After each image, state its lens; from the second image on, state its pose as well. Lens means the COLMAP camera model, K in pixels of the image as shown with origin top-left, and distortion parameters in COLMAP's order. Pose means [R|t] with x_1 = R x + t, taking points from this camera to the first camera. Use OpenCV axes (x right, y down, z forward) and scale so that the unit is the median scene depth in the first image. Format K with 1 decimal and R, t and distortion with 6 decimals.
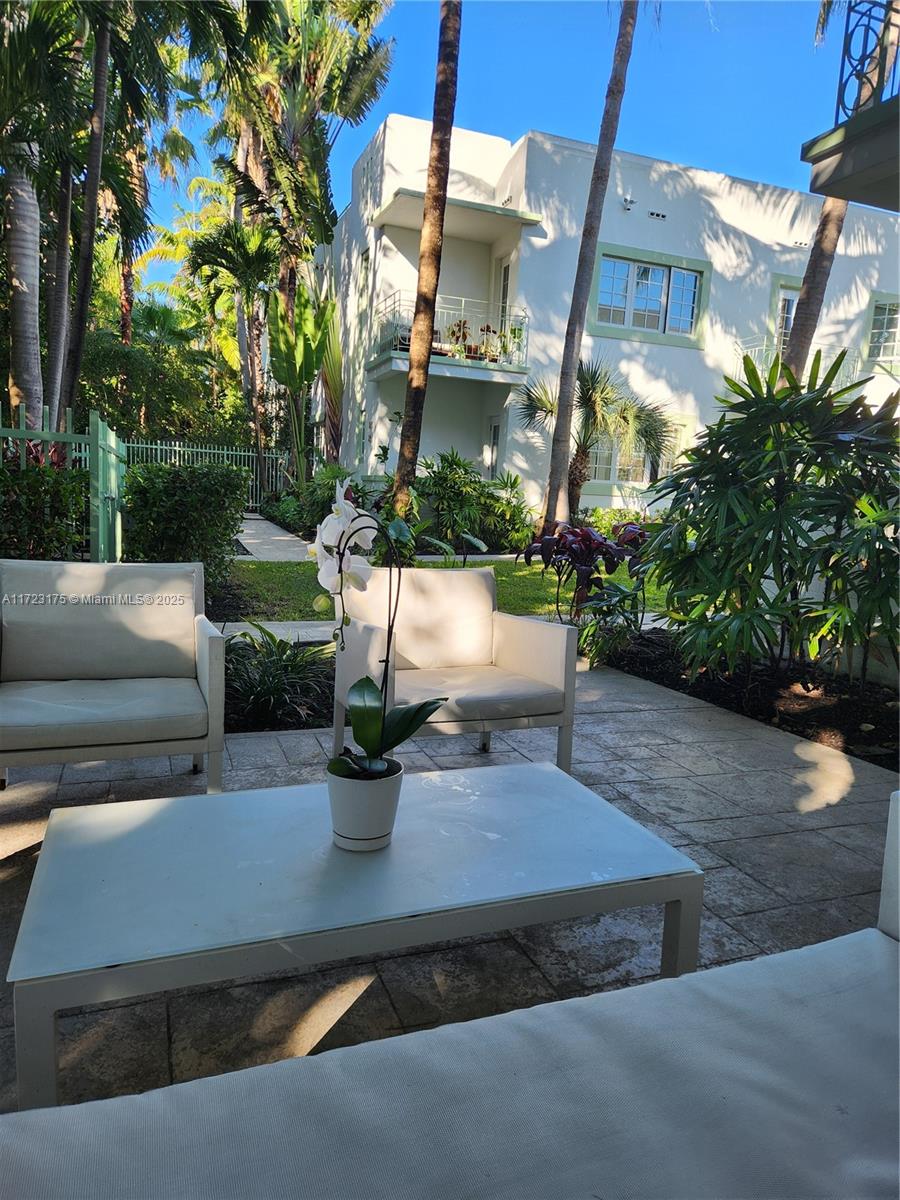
lens RADIAL K [[813.7, 0, 479.3], [0, 813.7, 600.4], [0, 0, 1]] dist [0.090801, -0.078116]
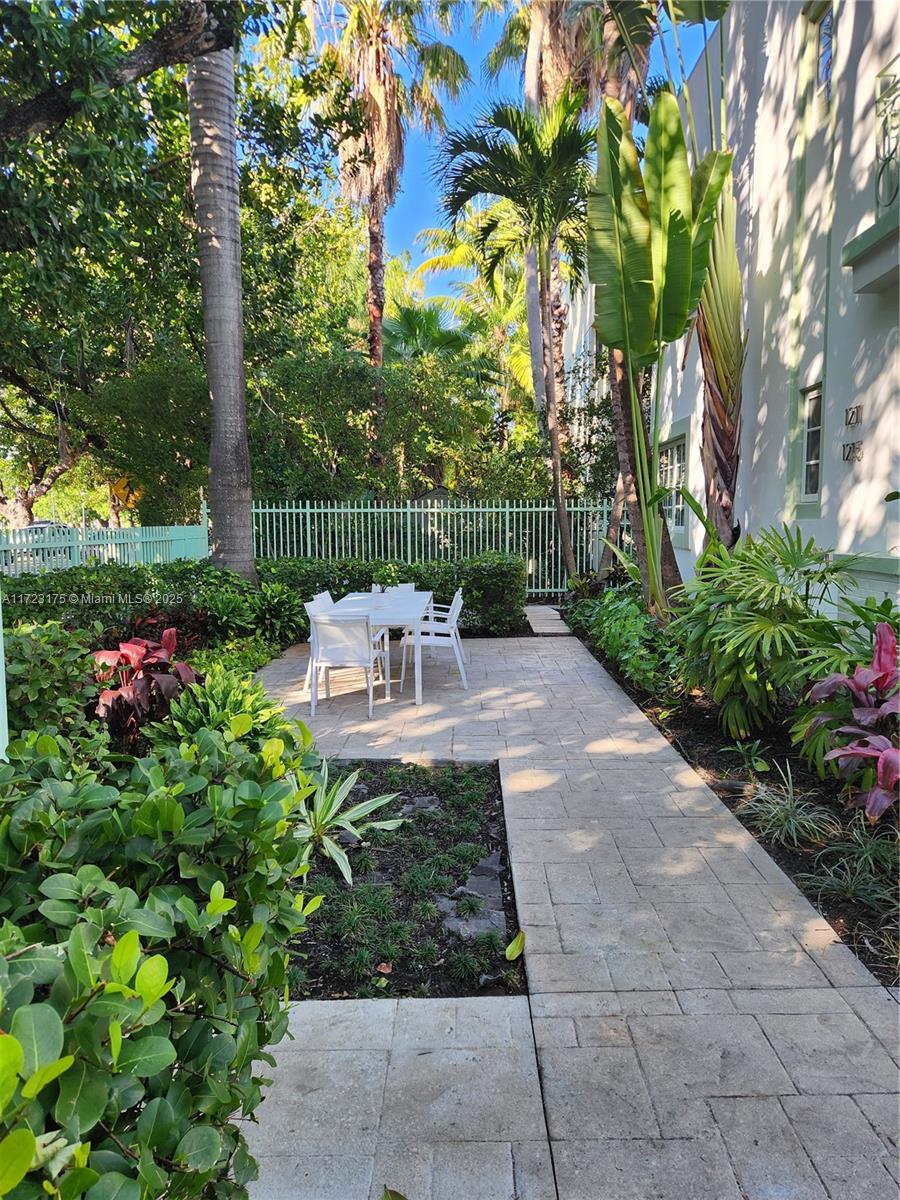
lens RADIAL K [[806.7, 0, 446.1], [0, 806.7, 597.2], [0, 0, 1]] dist [0.106334, 0.000289]
pose [[0.919364, -0.026144, -0.392538, -0.175866], [0.006218, 0.998630, -0.051948, -0.128077], [0.393359, 0.045319, 0.918268, 0.657489]]
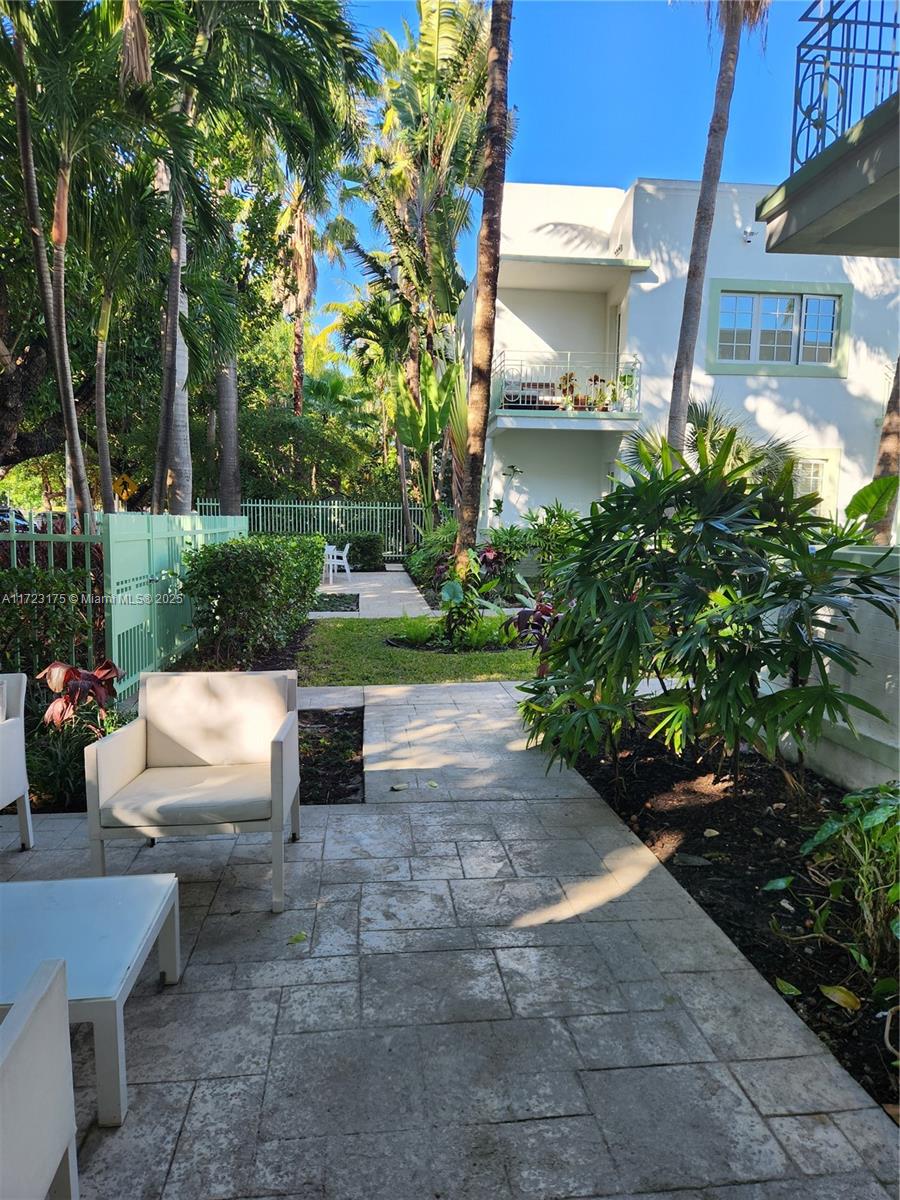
lens RADIAL K [[819.1, 0, 456.9], [0, 819.1, 603.9], [0, 0, 1]] dist [0.100508, -0.089605]
pose [[0.965480, -0.013061, -0.260150, 0.103830], [0.002445, 0.999152, -0.041089, -0.016759], [0.260466, 0.039035, 0.964694, -0.001314]]
